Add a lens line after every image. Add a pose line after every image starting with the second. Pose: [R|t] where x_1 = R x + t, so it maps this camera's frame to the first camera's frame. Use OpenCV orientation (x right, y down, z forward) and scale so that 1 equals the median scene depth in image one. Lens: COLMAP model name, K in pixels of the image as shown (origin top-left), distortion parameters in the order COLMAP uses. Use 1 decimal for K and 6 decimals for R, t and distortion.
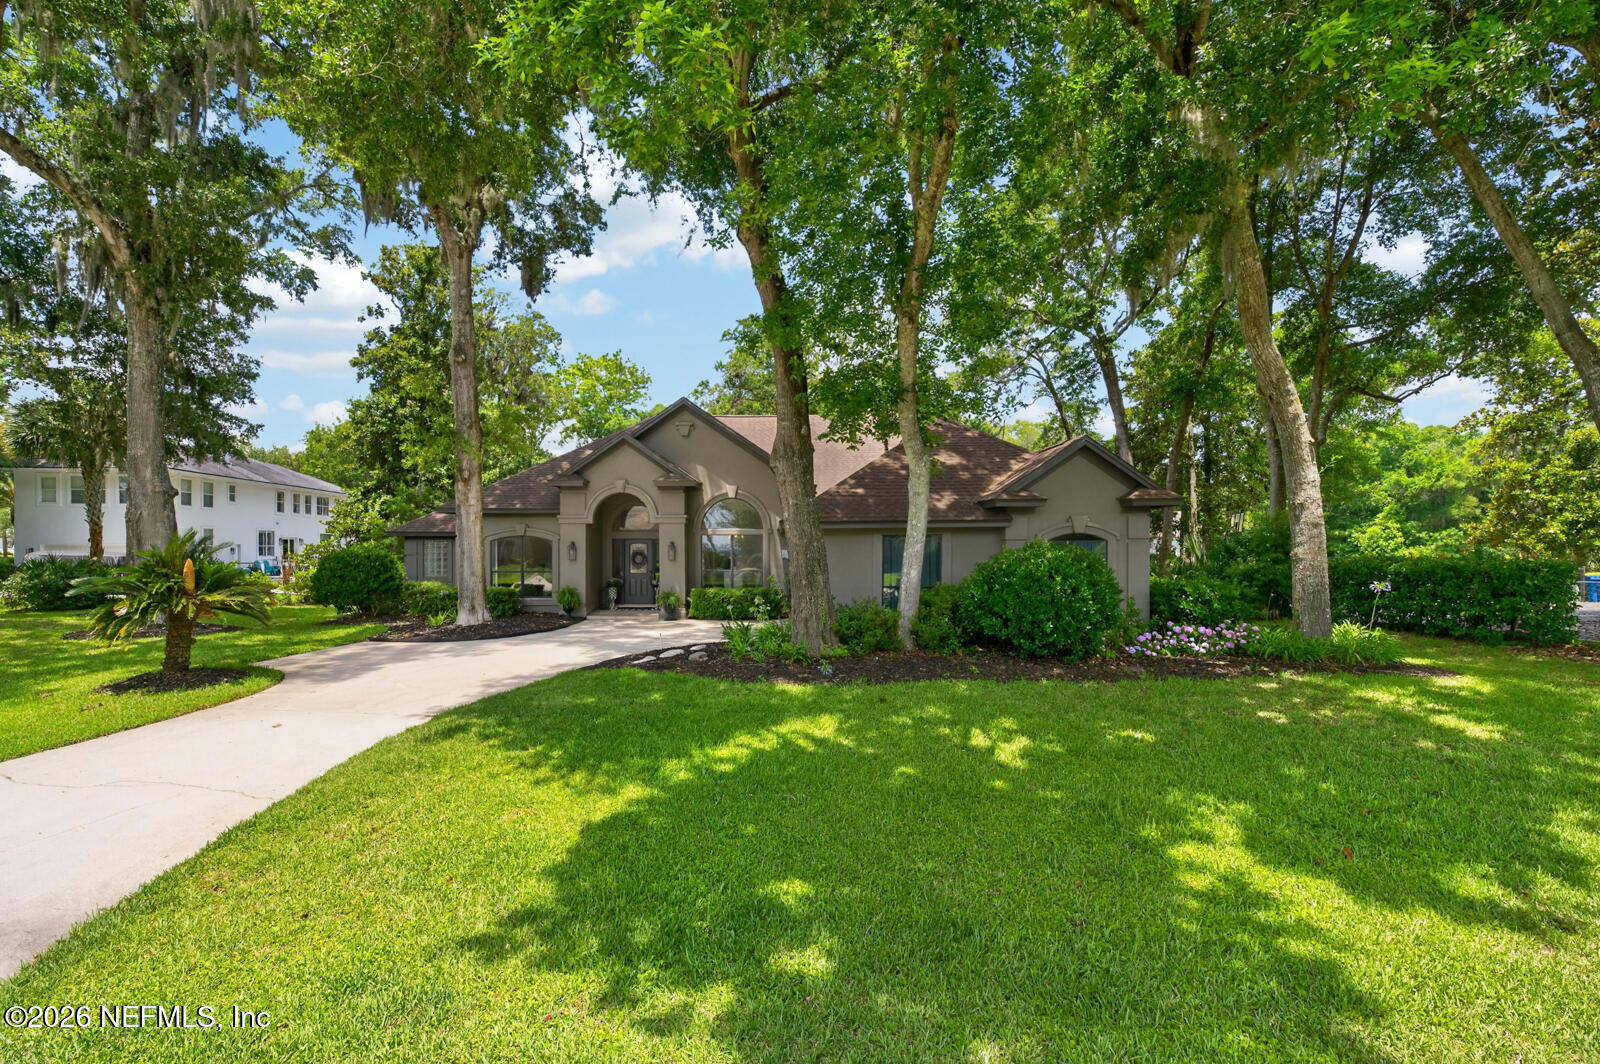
lens RADIAL K [[635.4, 0, 796.1], [0, 635.4, 544.2], [0, 0, 1]] dist [0.000270, -0.000046]
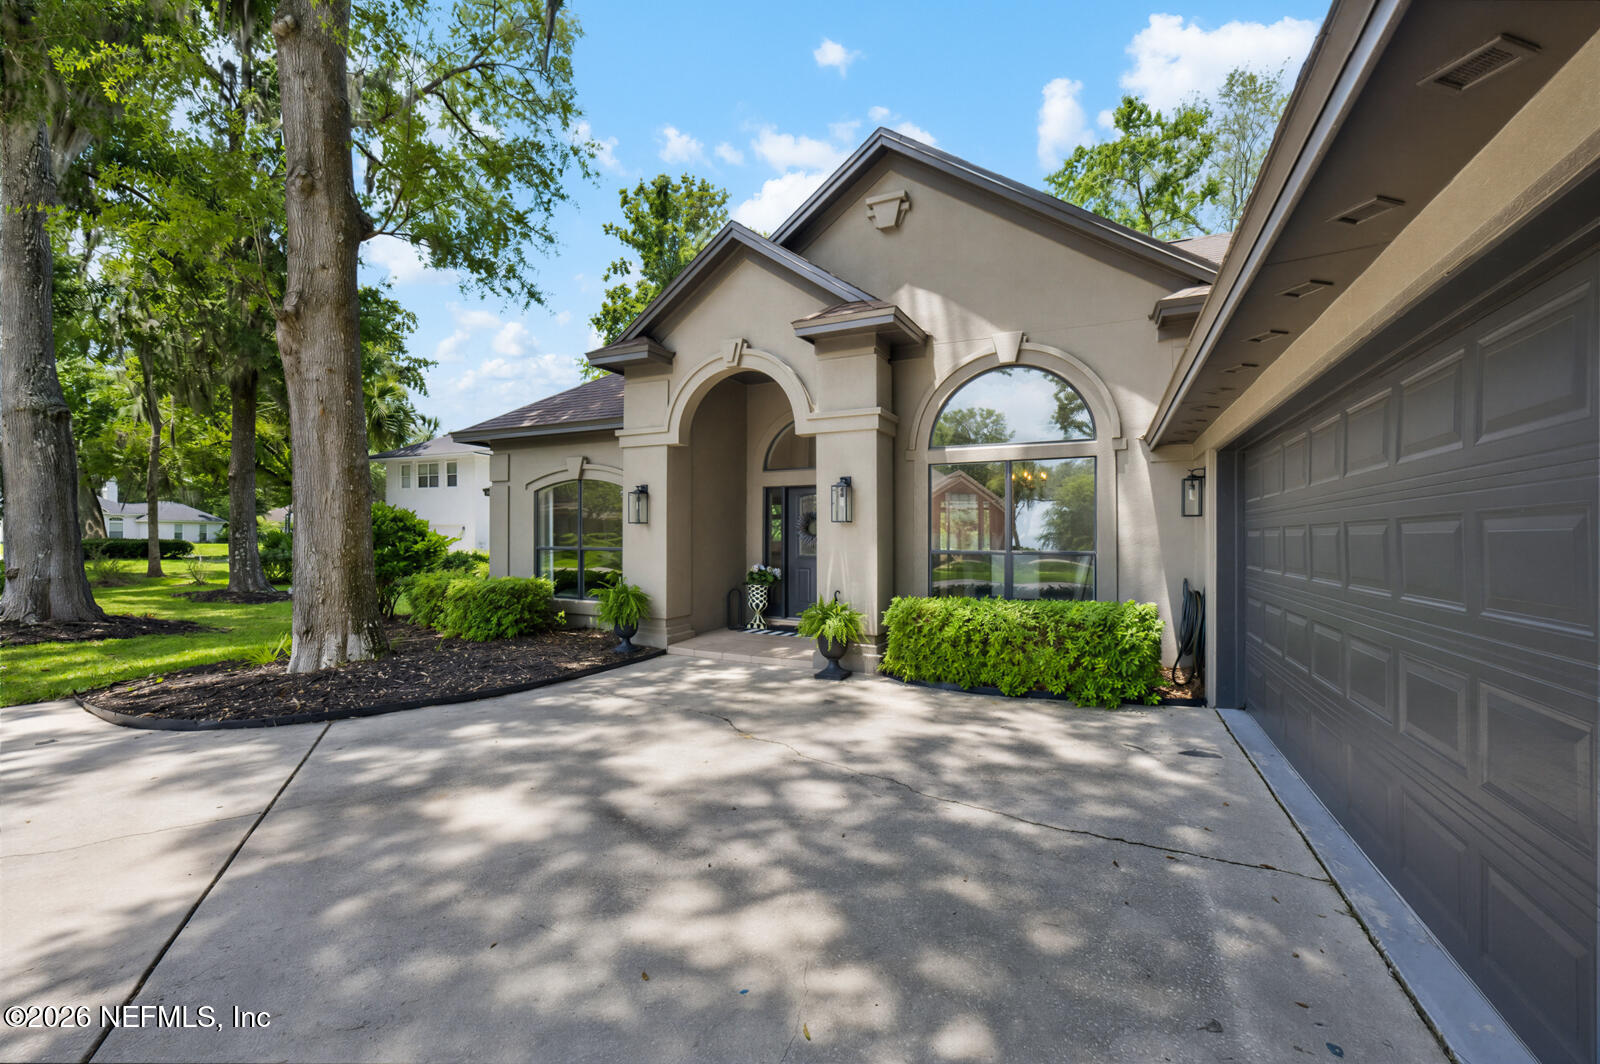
lens RADIAL K [[635.4, 0, 796.1], [0, 635.4, 544.2], [0, 0, 1]] dist [0.000270, -0.000046]
pose [[0.887062, -0.006255, -0.461608, -0.038402], [0.020381, 0.999464, 0.025624, 0.027046], [0.461201, -0.032138, 0.886714, 0.614335]]
